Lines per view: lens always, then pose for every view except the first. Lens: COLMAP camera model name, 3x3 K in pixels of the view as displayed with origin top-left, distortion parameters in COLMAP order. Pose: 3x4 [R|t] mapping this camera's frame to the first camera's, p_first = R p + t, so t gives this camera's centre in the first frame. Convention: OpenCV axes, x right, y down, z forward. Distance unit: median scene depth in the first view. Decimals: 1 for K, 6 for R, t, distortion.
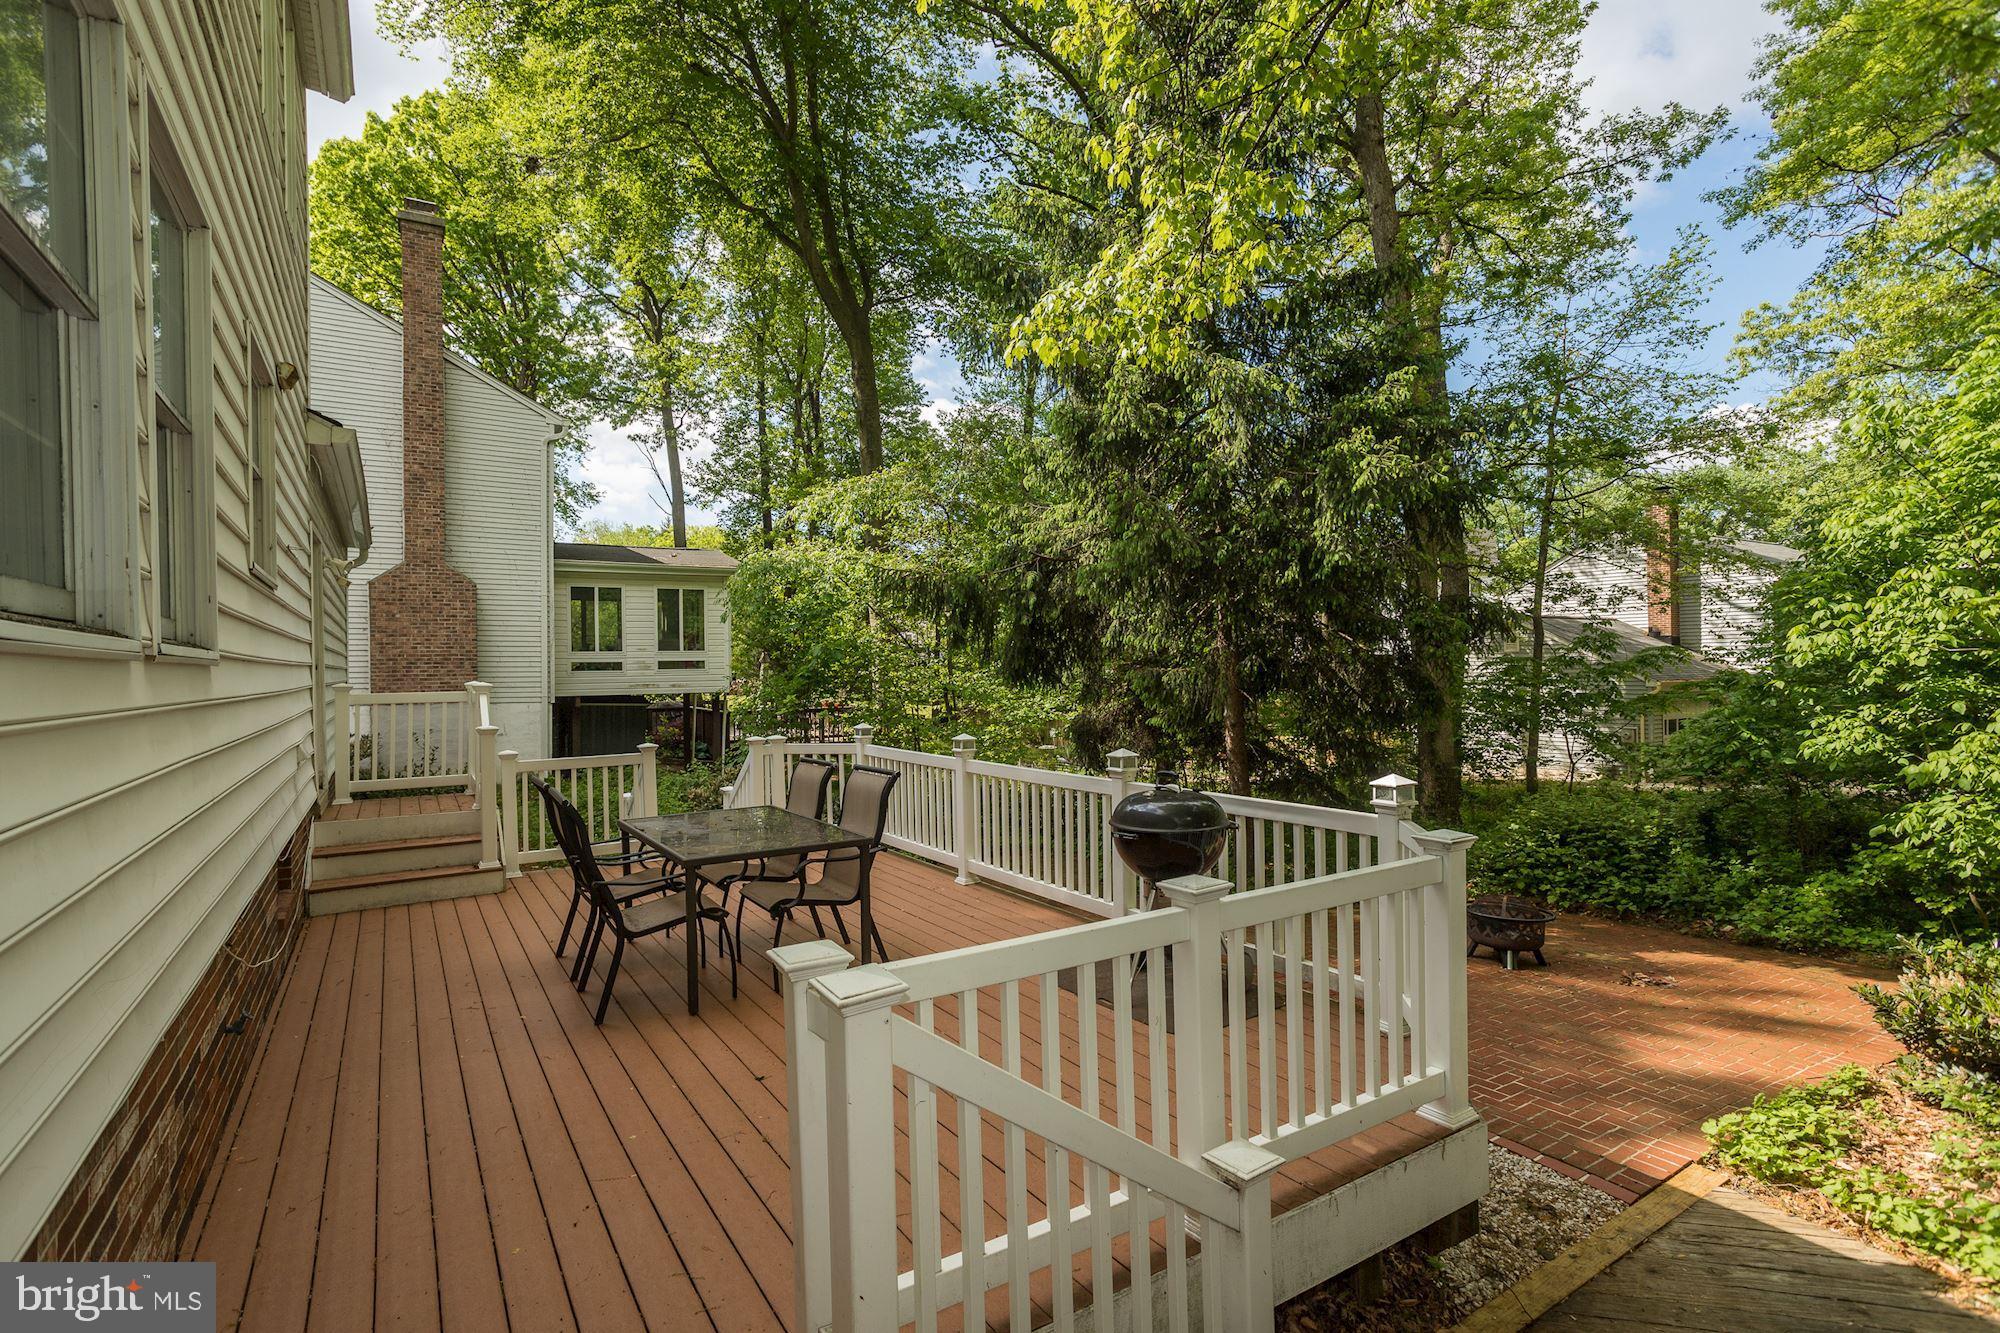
lens RADIAL K [[965.6, 0, 973.2], [0, 965.6, 672.0], [0, 0, 1]] dist [-0.022531, 0.009483]
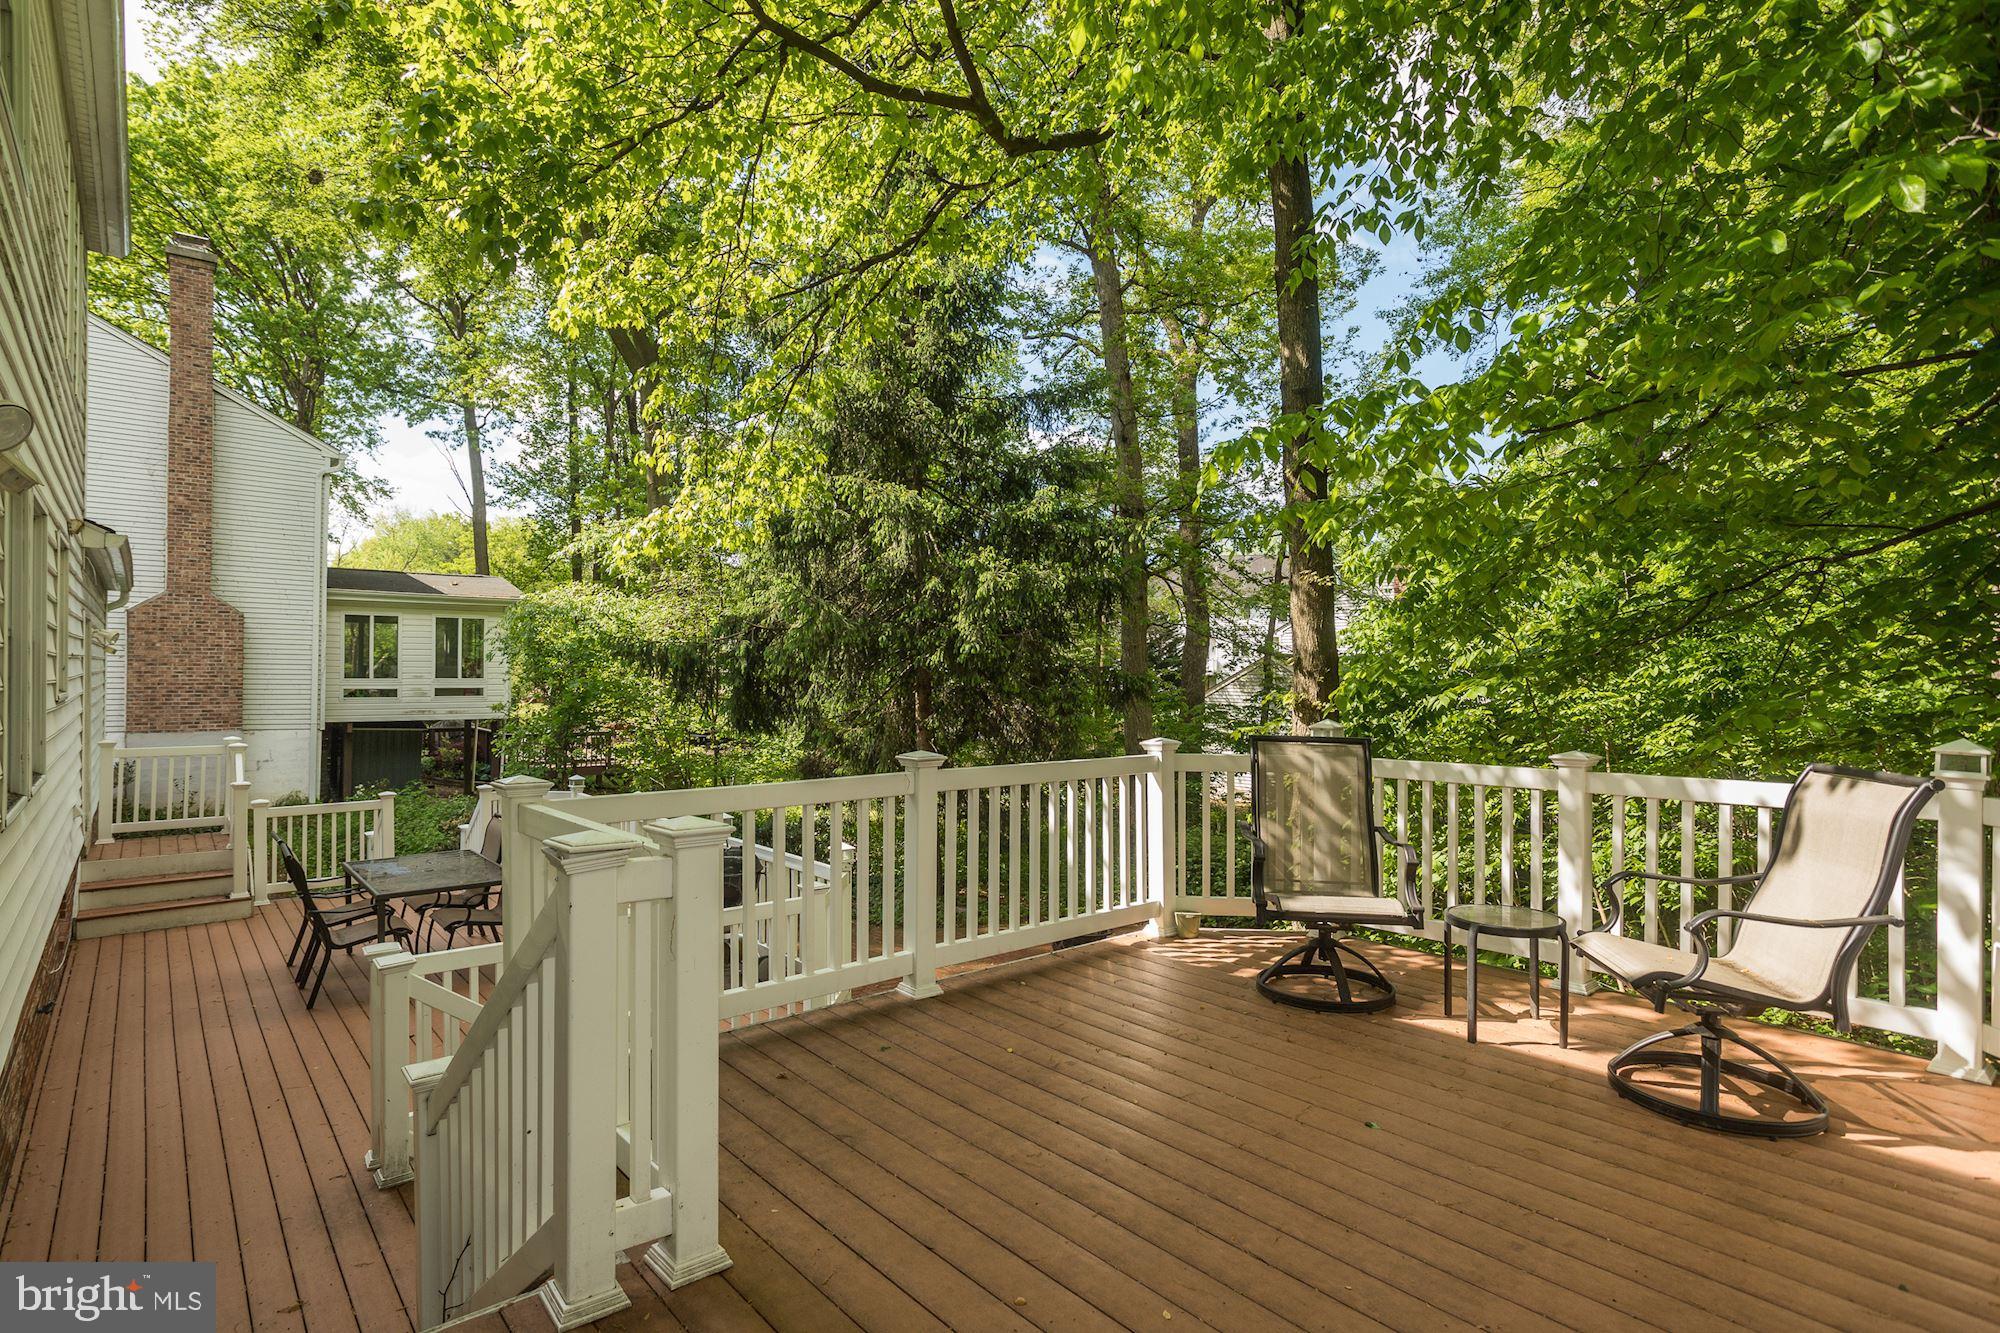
lens RADIAL K [[1066.0, 0, 984.9], [0, 1066.0, 657.1], [0, 0, 1]] dist [-0.009370, 0.009864]
pose [[0.991937, 0.021246, 0.124941, 0.133738], [-0.020422, 0.999760, -0.007867, -0.056742], [-0.125078, 0.005252, 0.992133, -0.237052]]
